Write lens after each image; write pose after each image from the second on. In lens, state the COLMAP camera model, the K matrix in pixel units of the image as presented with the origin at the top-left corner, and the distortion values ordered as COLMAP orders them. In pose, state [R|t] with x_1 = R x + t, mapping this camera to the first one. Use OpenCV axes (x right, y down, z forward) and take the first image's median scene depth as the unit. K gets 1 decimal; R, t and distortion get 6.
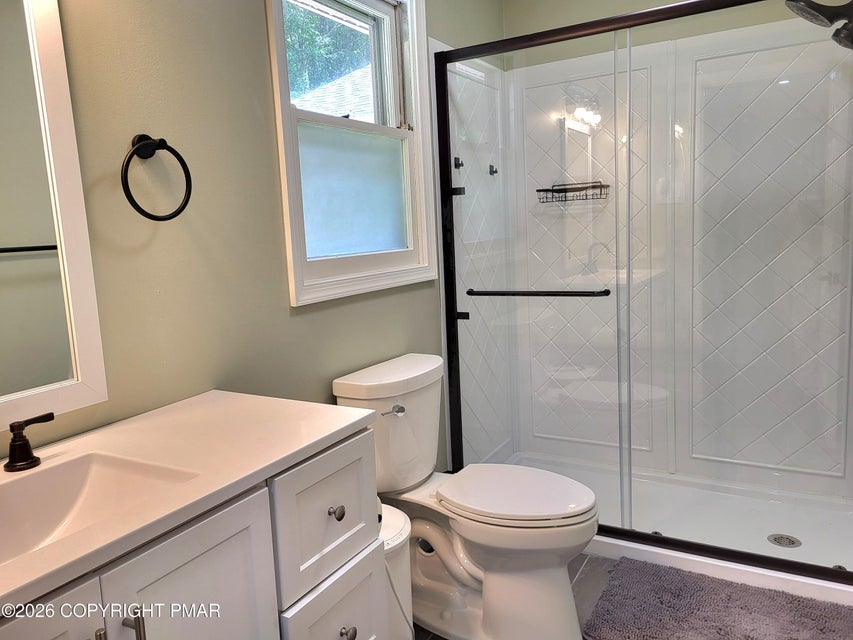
lens RADIAL K [[656.9, 0, 428.0], [0, 656.9, 308.9], [0, 0, 1]] dist [0.084646, -0.065909]
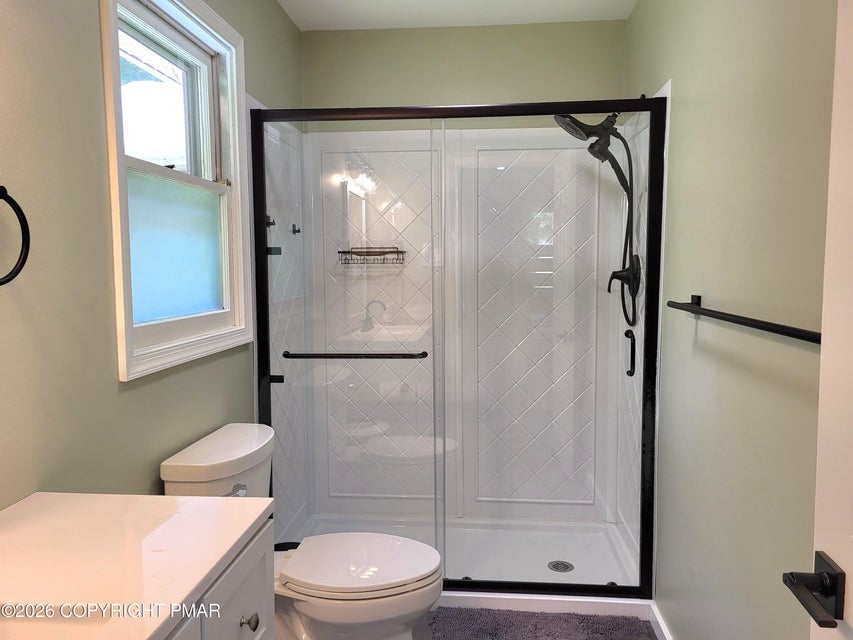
lens RADIAL K [[656.9, 0, 428.0], [0, 656.9, 308.9], [0, 0, 1]] dist [0.084646, -0.065909]
pose [[0.903743, 0.013914, 0.427849, -0.171372], [0.014624, 0.997885, -0.063342, -0.029147], [-0.427826, 0.063501, 0.901628, 0.030587]]
